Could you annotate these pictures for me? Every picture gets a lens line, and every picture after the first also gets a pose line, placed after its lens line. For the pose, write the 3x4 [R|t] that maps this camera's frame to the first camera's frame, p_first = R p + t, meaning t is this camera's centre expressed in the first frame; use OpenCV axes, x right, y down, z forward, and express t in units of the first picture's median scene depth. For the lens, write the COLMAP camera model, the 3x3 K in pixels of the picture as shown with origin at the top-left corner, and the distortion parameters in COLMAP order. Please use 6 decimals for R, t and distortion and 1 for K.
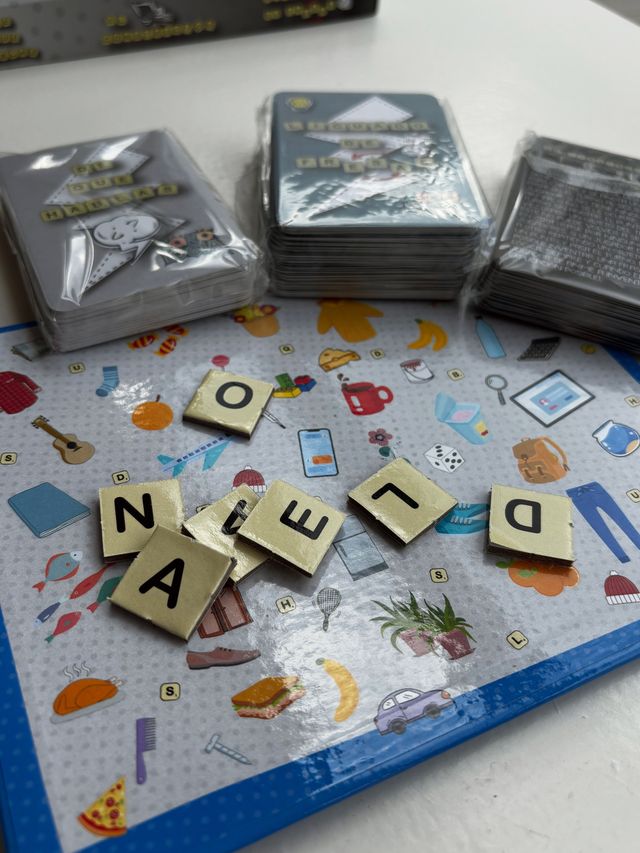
lens RADIAL K [[779.4, 0, 316.3], [0, 779.4, 424.4], [0, 0, 1]] dist [-0.005590, 0.000000]
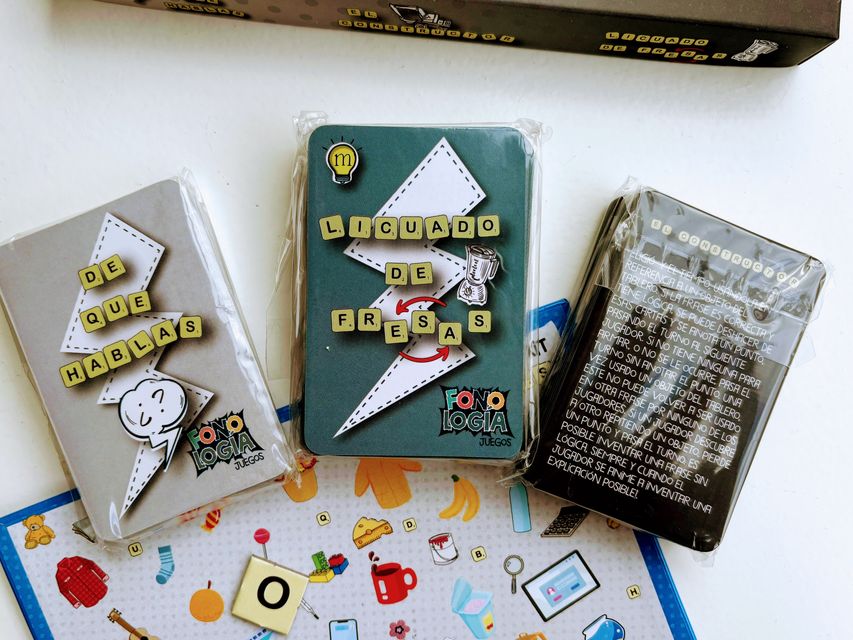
lens RADIAL K [[779.4, 0, 418.7], [0, 779.4, 322.2], [0, 0, 1]] dist [-0.005590, 0.000000]
pose [[0.996853, 0.064158, -0.046552, 0.128805], [-0.014942, 0.728836, 0.684525, -1.064639], [0.077847, -0.681676, 0.727501, 0.431376]]
